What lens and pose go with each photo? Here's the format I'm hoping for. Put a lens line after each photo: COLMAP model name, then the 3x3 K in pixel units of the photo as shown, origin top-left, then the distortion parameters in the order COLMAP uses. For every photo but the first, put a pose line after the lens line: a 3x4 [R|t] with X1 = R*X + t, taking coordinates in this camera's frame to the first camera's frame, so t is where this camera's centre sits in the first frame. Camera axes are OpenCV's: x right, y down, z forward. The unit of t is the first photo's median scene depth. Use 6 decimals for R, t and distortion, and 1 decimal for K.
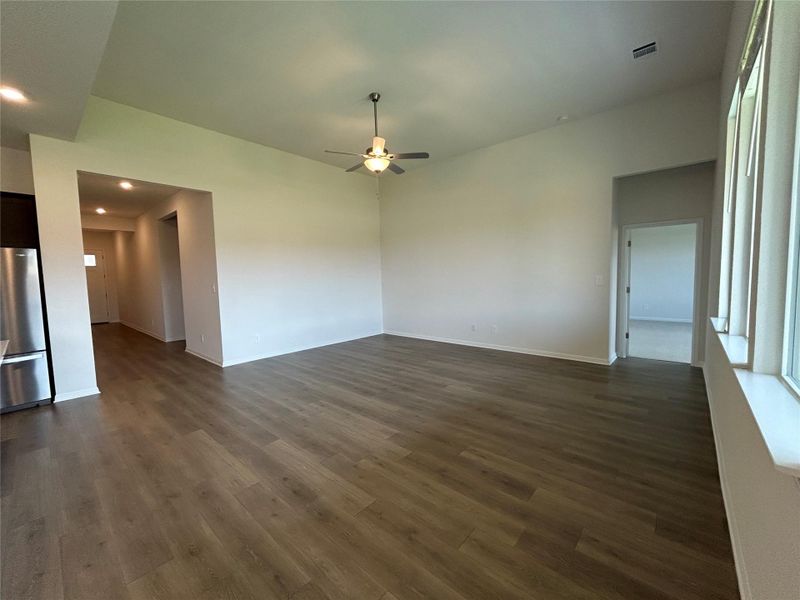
lens RADIAL K [[322.3, 0, 400.0], [0, 322.3, 300.0], [0, 0, 1]] dist [-0.001250, -0.000248]
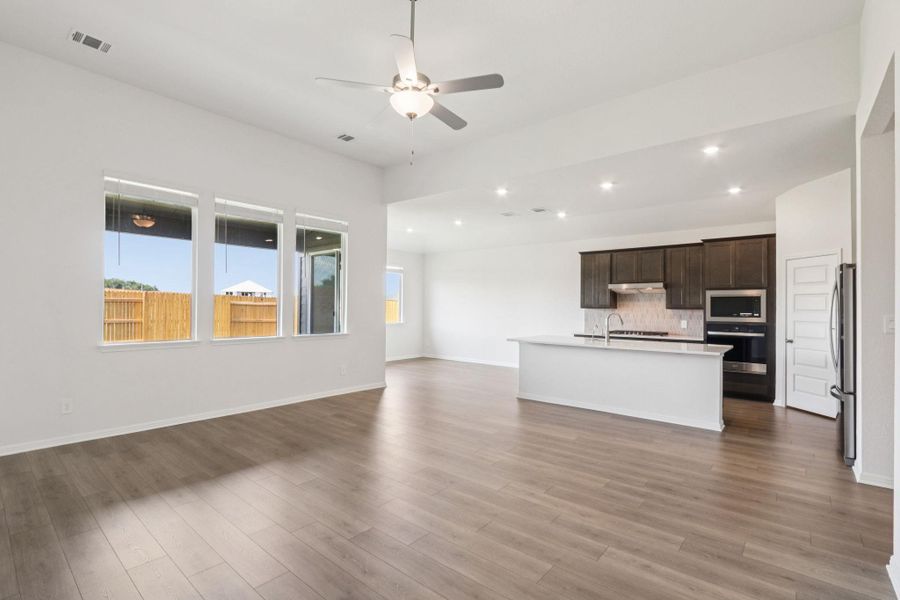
lens RADIAL K [[420.5, 0, 439.4], [0, 420.5, 306.5], [0, 0, 1]] dist [-0.000258, -0.000071]
pose [[-0.999871, 0.015310, -0.004797, -0.141460], [0.014939, 0.997462, 0.069622, -0.148043], [0.005851, 0.069541, -0.997562, 2.196253]]
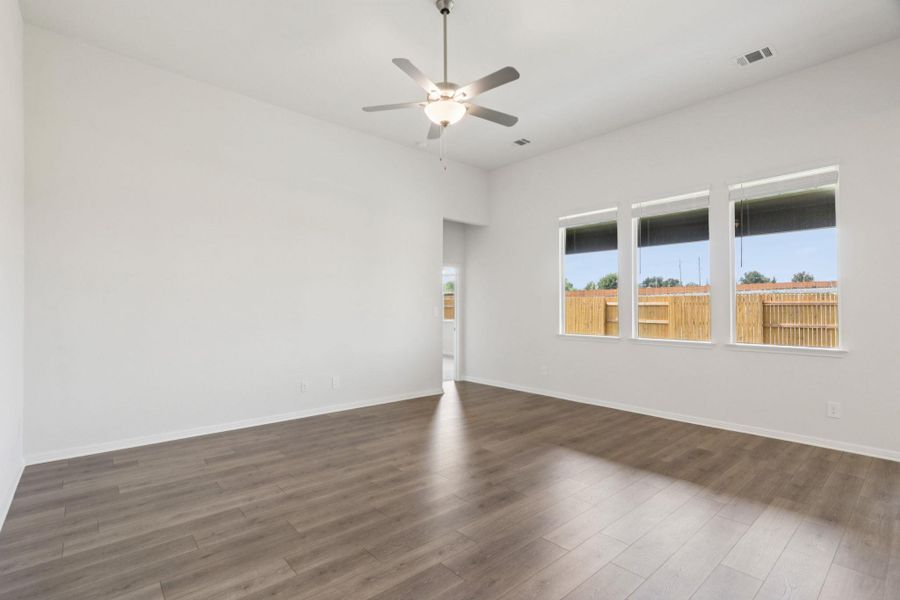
lens RADIAL K [[420.5, 0, 439.4], [0, 420.5, 306.5], [0, 0, 1]] dist [-0.000258, -0.000071]
pose [[0.135325, 0.026033, 0.990459, -1.046653], [0.066414, 0.997168, -0.035283, -0.046814], [-0.988573, 0.070555, 0.133213, 1.174330]]
